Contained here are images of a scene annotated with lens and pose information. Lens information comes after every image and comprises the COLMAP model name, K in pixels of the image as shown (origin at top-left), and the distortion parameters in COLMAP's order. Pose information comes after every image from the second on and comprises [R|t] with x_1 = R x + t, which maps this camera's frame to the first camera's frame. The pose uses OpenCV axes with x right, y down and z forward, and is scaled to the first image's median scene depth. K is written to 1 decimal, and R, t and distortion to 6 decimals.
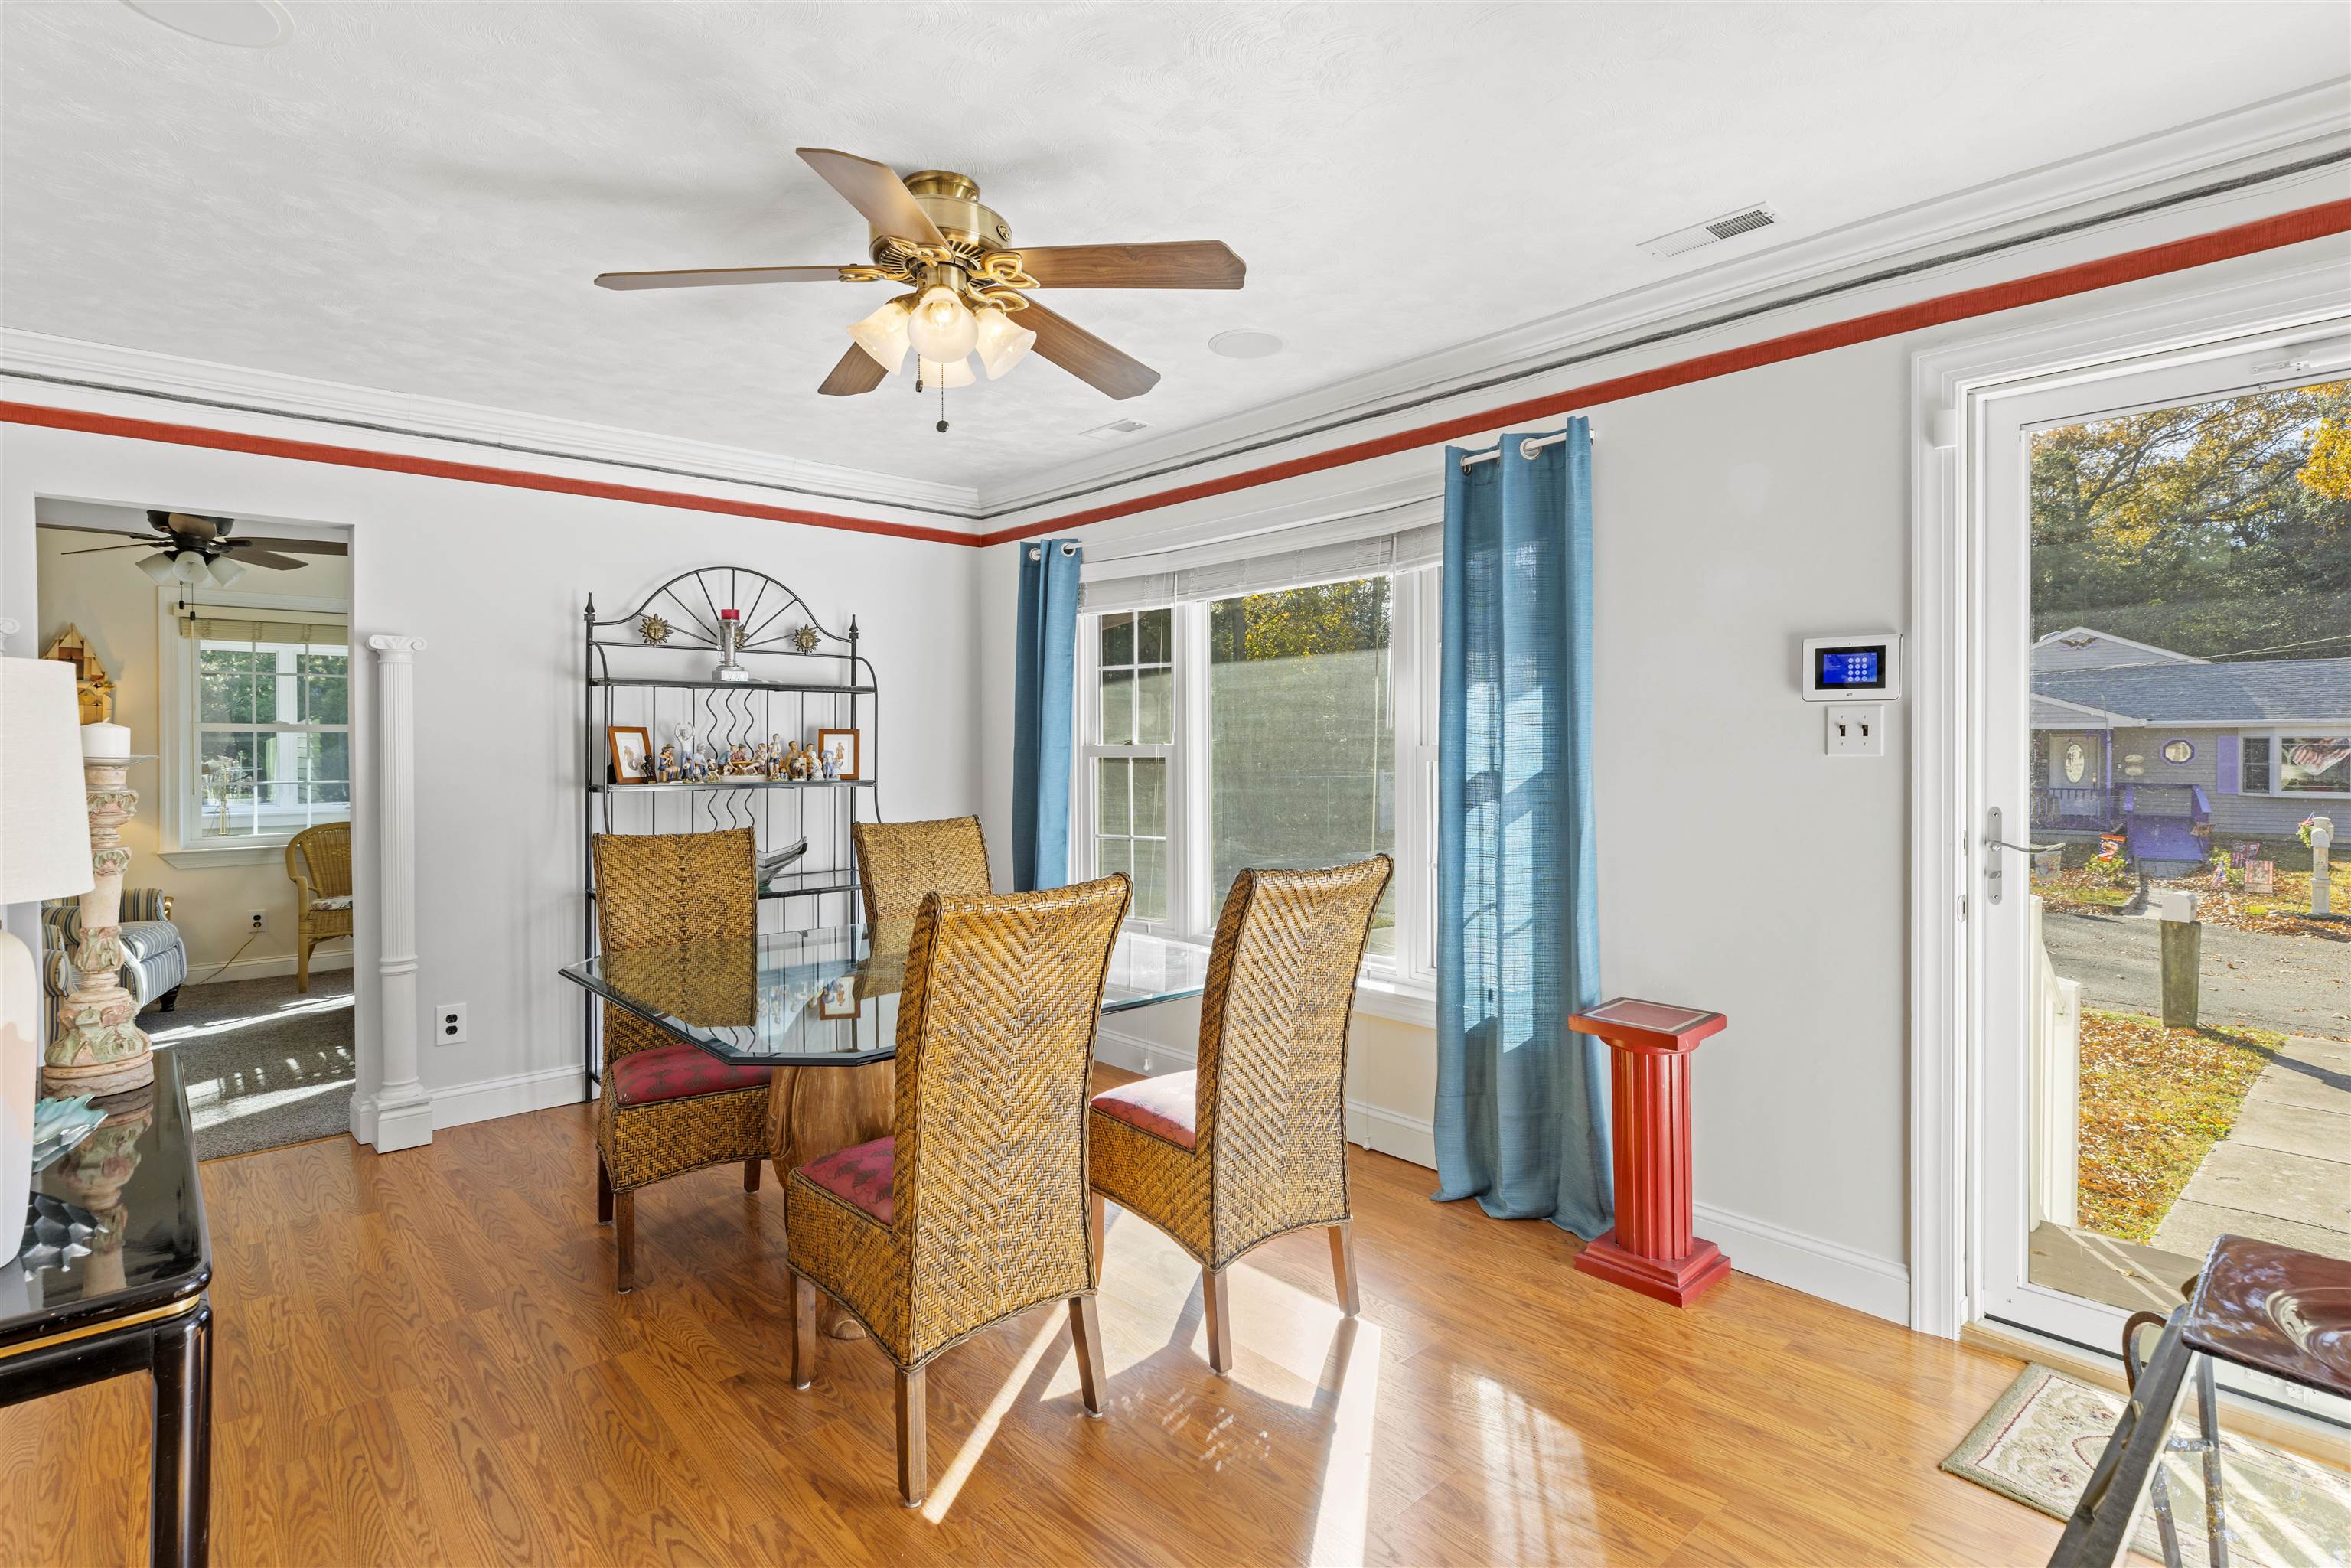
lens RADIAL K [[1153.4, 0, 1202.6], [0, 1153.4, 748.3], [0, 0, 1]] dist [-0.002028, 0.003105]
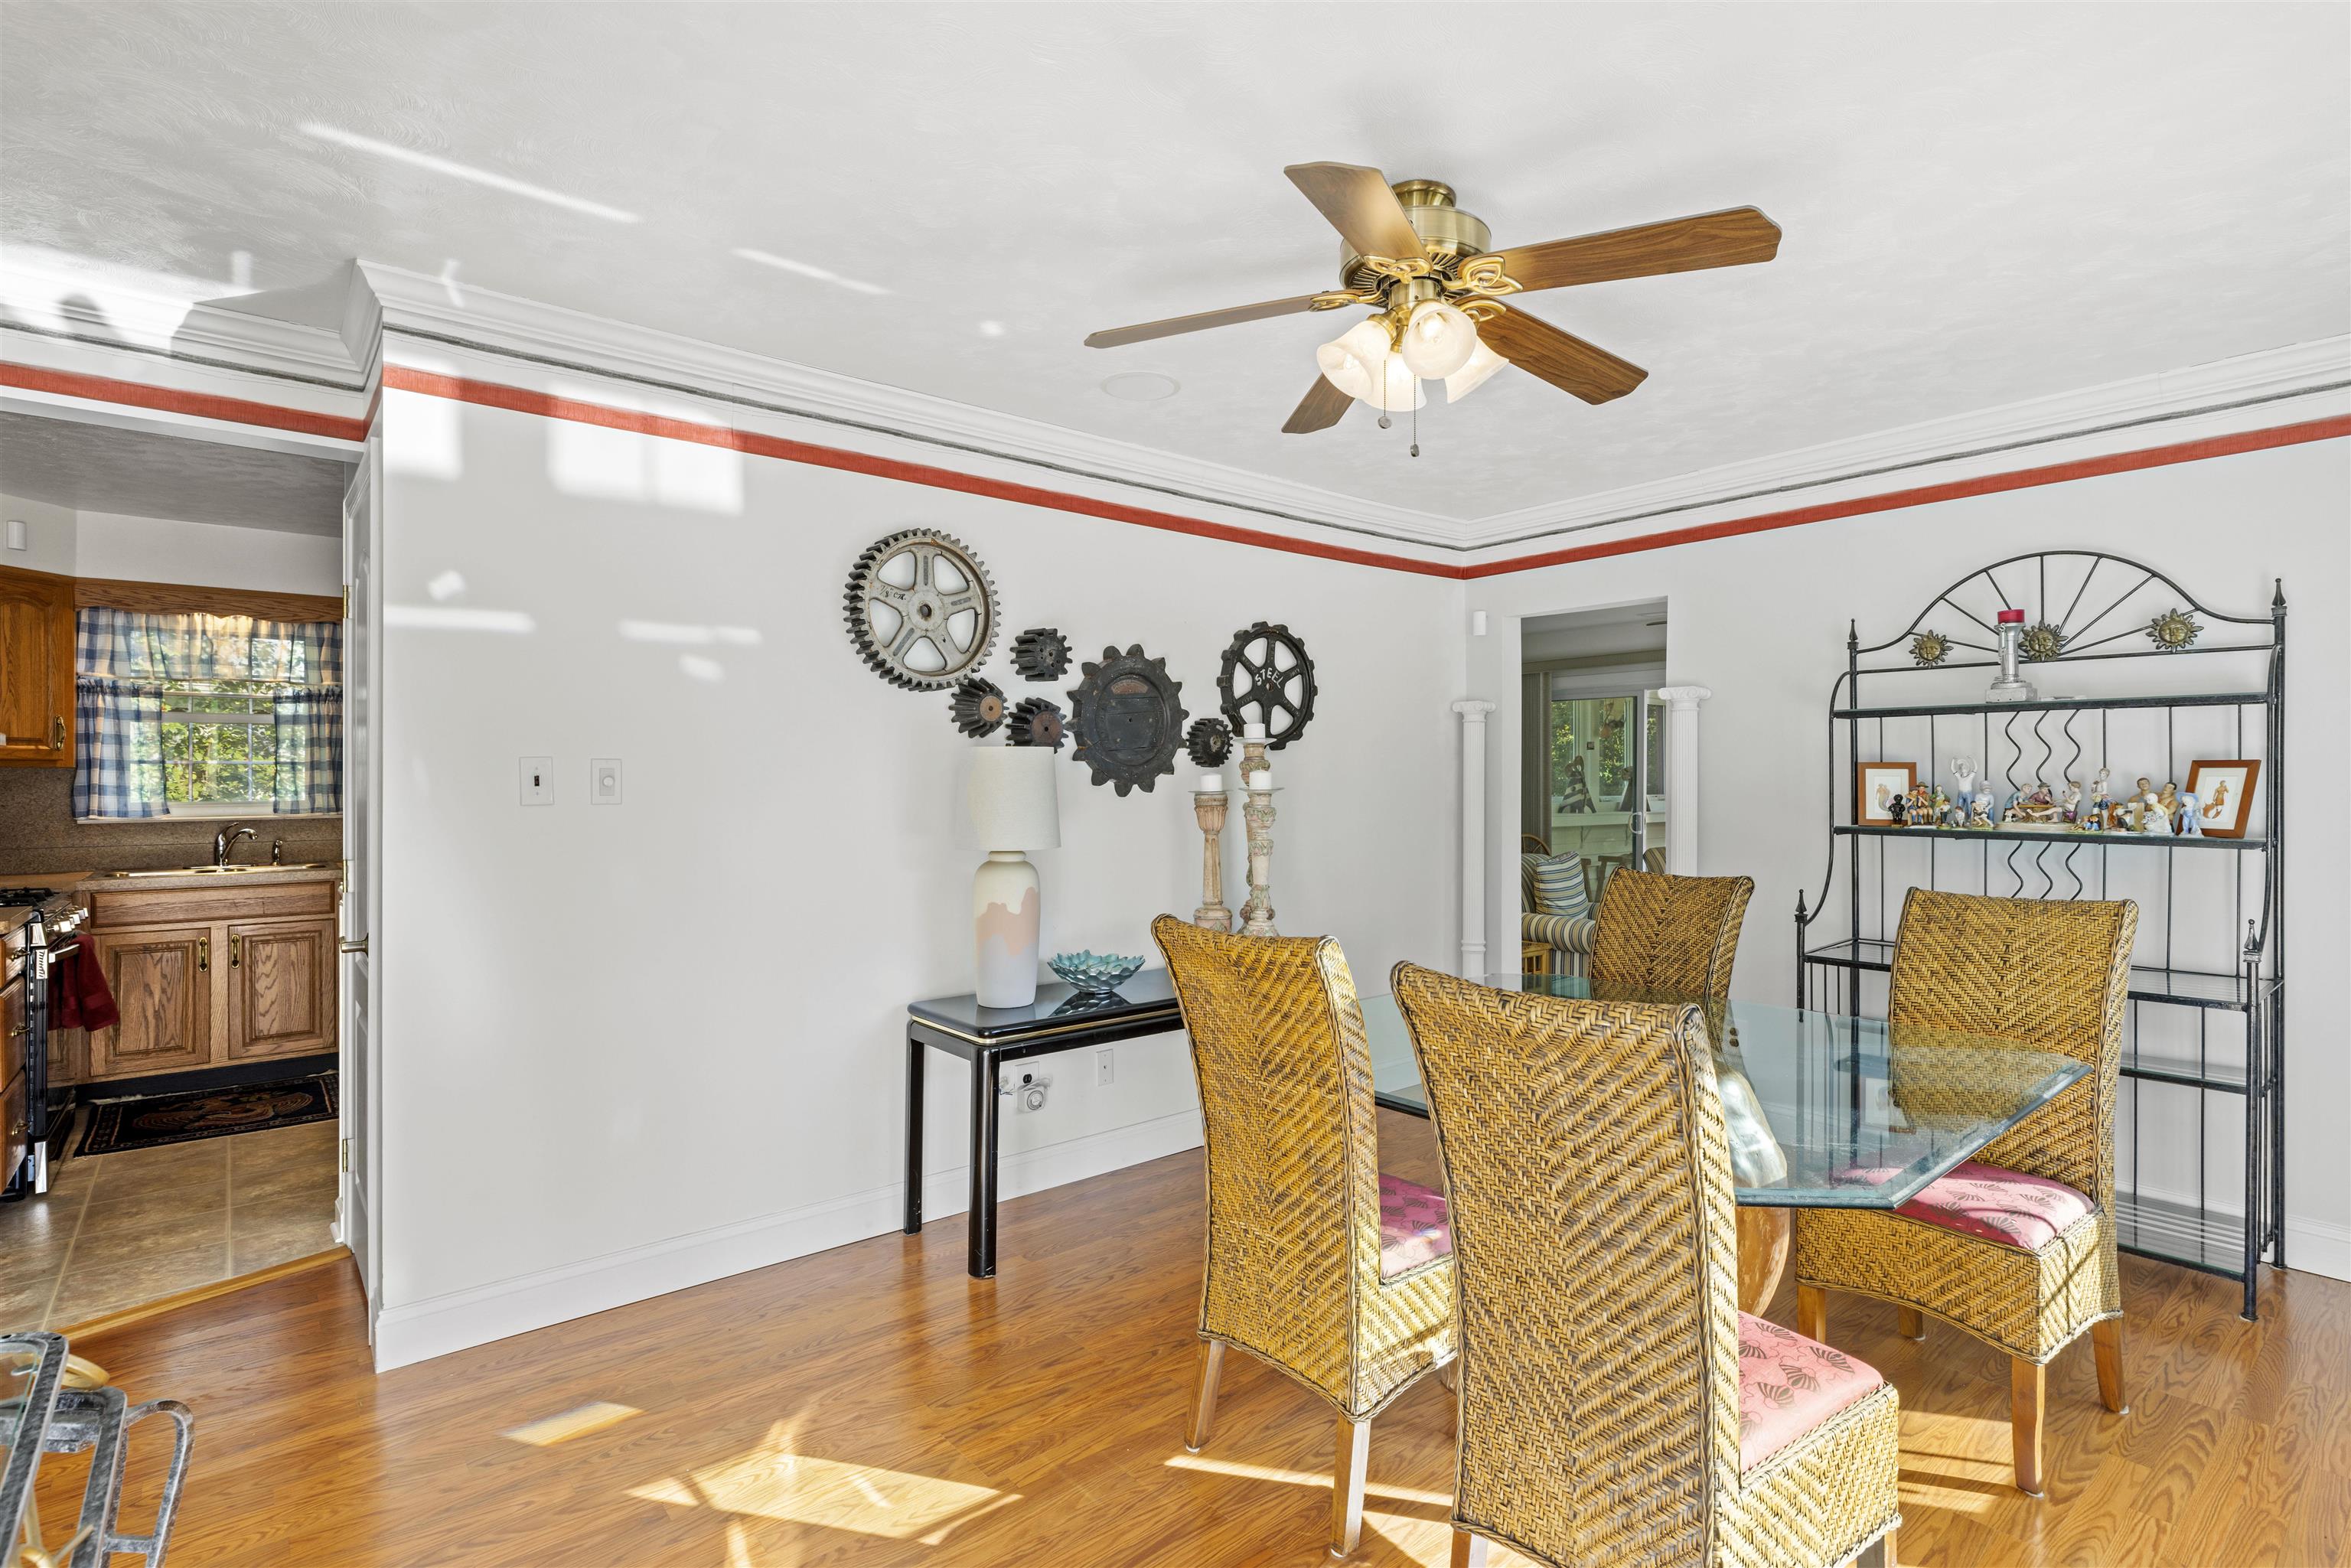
lens RADIAL K [[1153.4, 0, 1156.9], [0, 1153.4, 772.3], [0, 0, 1]] dist [-0.002028, 0.003105]
pose [[-0.064239, -0.002320, -0.997932, 0.408466], [-0.004692, 0.999987, -0.002022, -0.006127], [0.997924, 0.004553, -0.064249, 0.473377]]
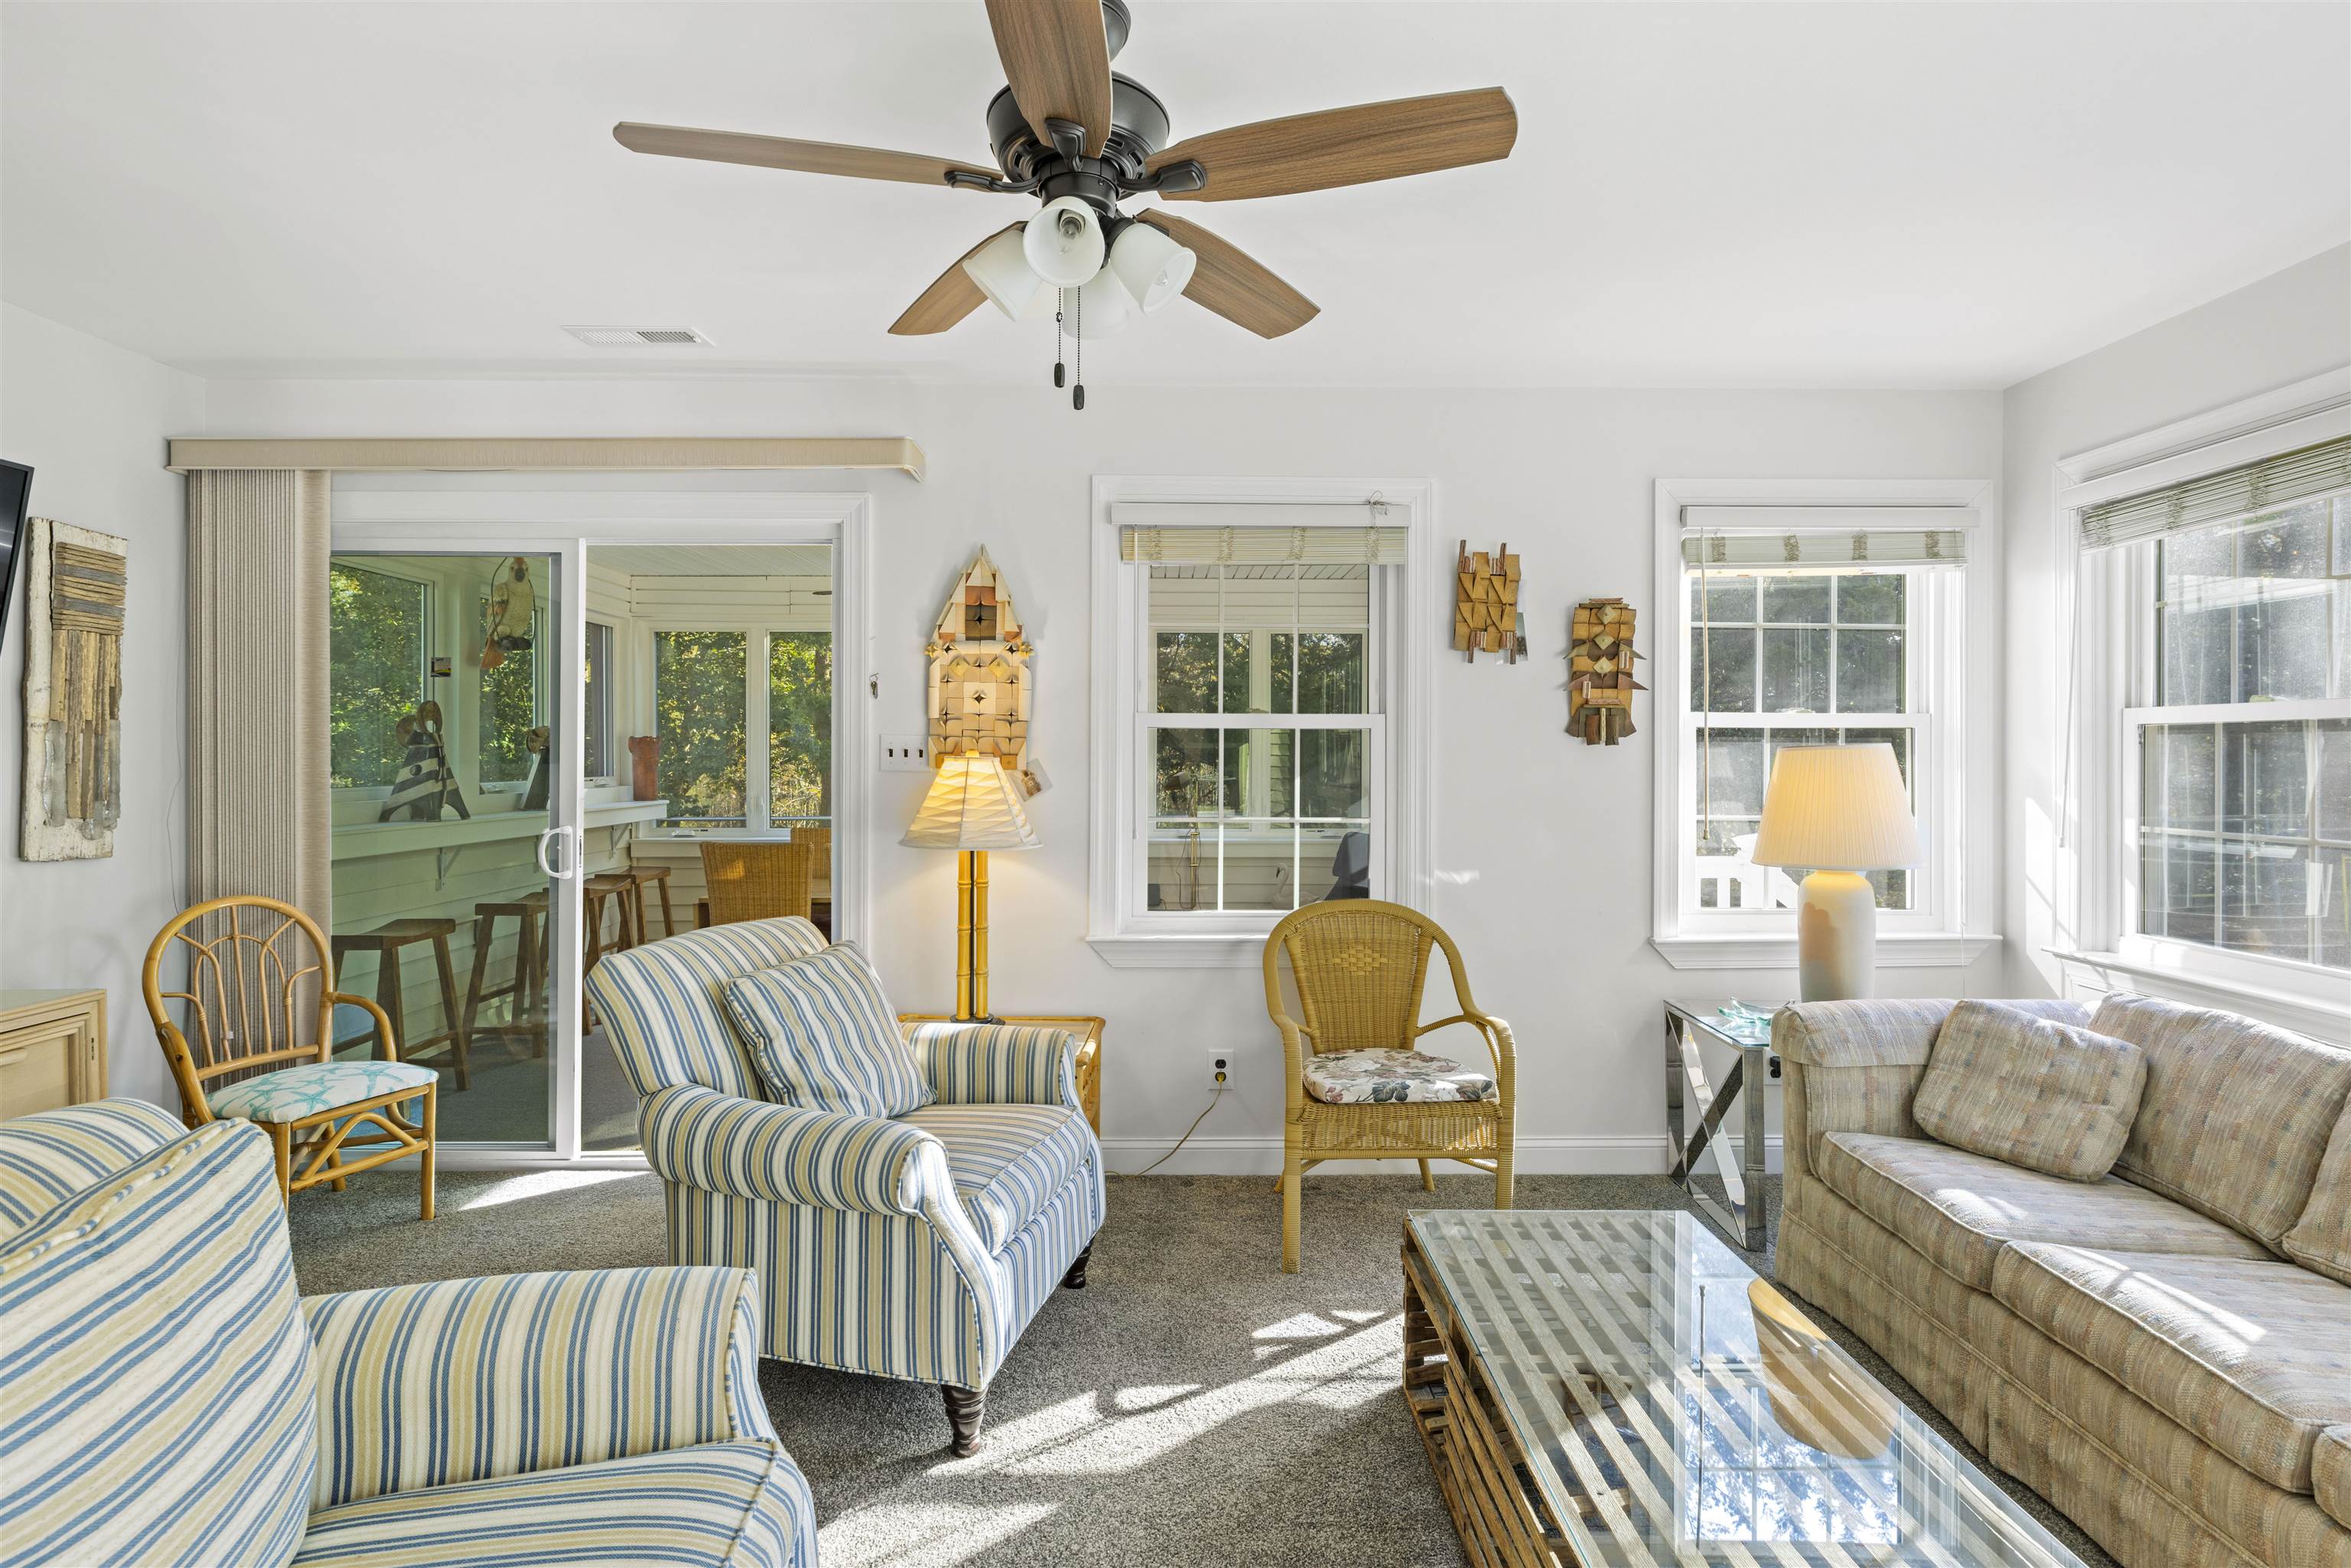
lens RADIAL K [[1153.4, 0, 1176.2], [0, 1153.4, 769.6], [0, 0, 1]] dist [-0.002028, 0.003105]
pose [[0.740880, 0.015239, -0.671465, -0.668274], [-0.007347, 0.999867, 0.014586, -0.003636], [0.671598, -0.005873, 0.740893, 0.826814]]
